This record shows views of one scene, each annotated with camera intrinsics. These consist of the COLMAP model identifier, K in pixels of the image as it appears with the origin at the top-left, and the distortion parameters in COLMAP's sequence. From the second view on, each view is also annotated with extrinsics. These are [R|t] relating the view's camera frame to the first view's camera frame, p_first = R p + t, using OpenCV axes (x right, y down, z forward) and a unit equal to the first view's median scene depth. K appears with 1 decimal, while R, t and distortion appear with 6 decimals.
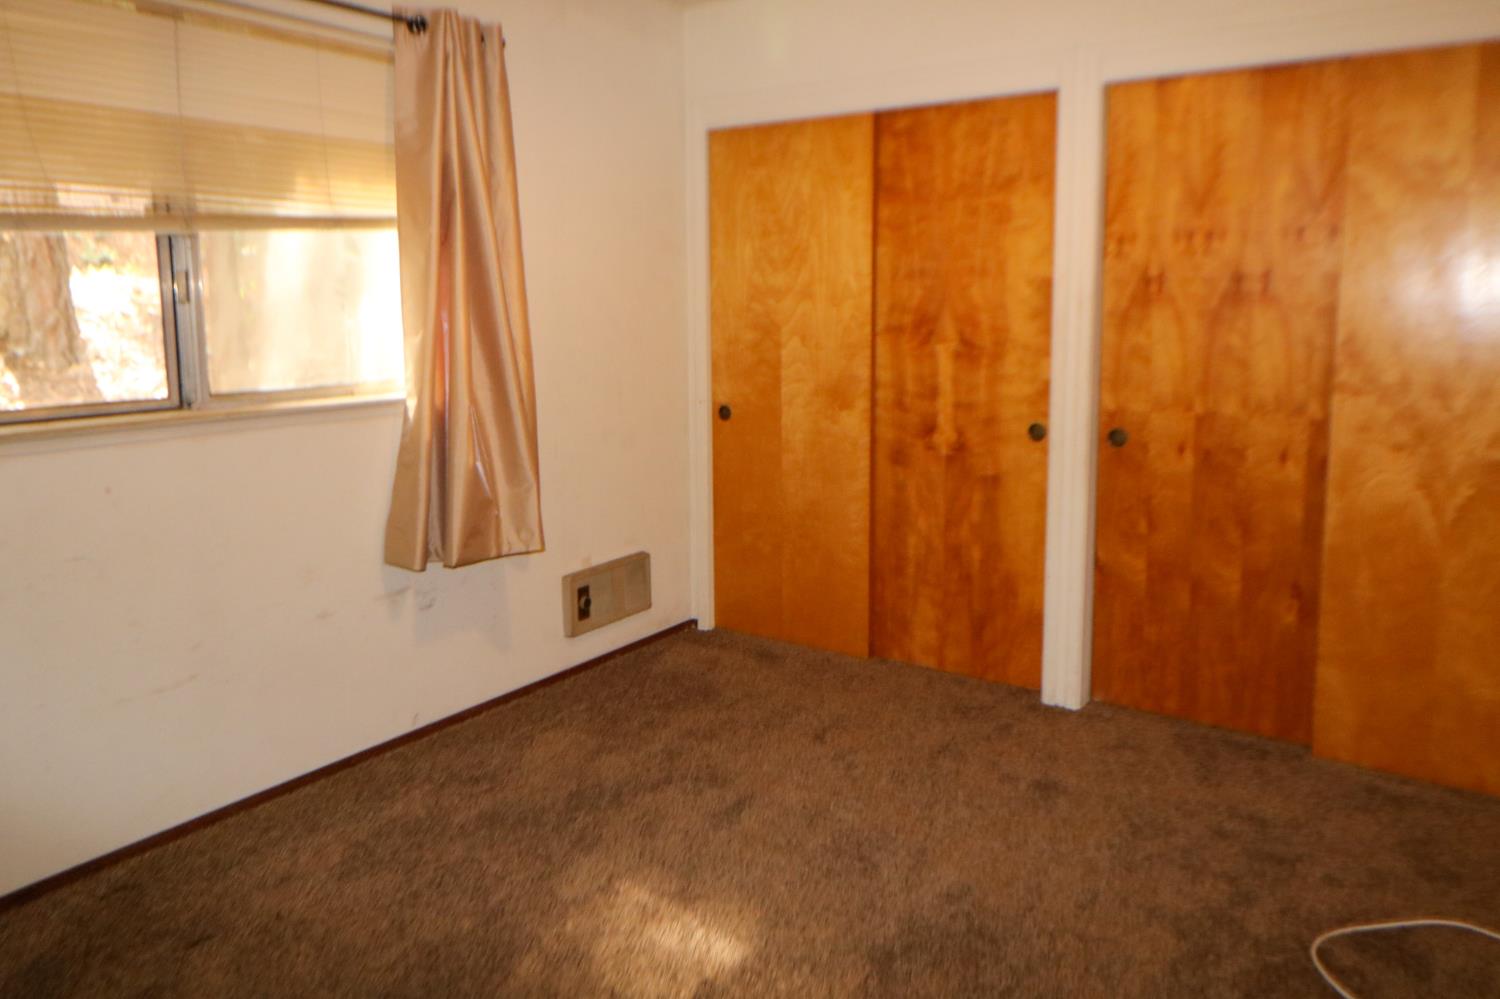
lens RADIAL K [[1079.4, 0, 737.3], [0, 1079.4, 489.7], [0, 0, 1]] dist [0.025041, -0.021082]
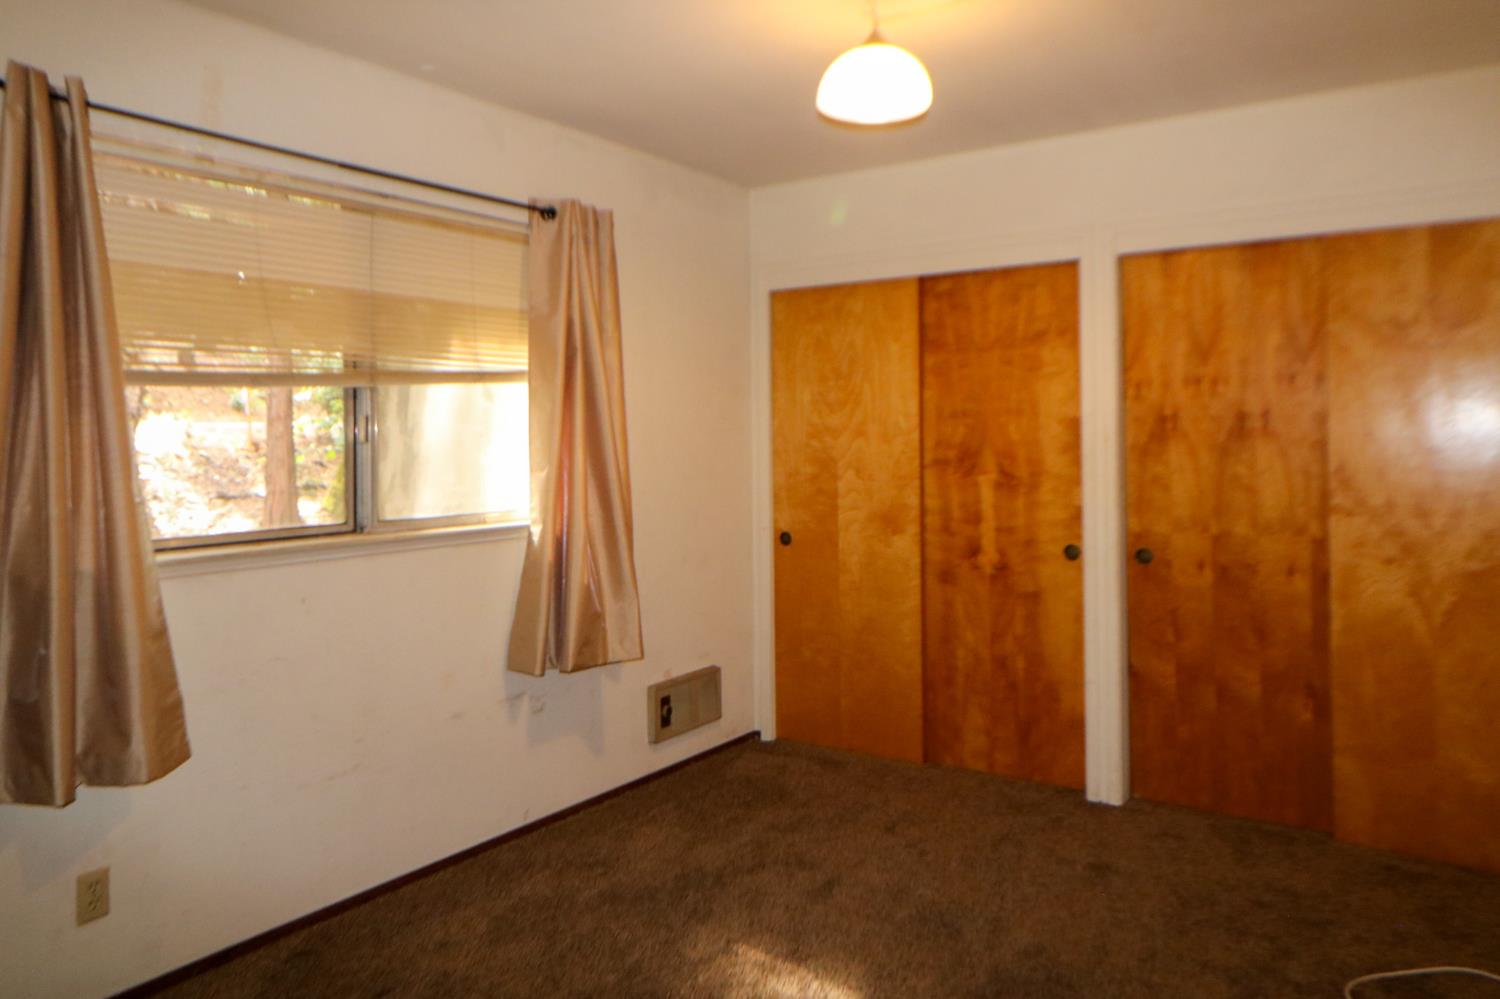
lens RADIAL K [[1079.4, 0, 763.3], [0, 1079.4, 497.5], [0, 0, 1]] dist [0.025041, -0.021082]
pose [[0.999806, -0.007352, 0.018282, -0.075987], [0.009474, 0.992872, -0.118809, 0.024999], [-0.017278, 0.118960, 0.992749, -0.140437]]
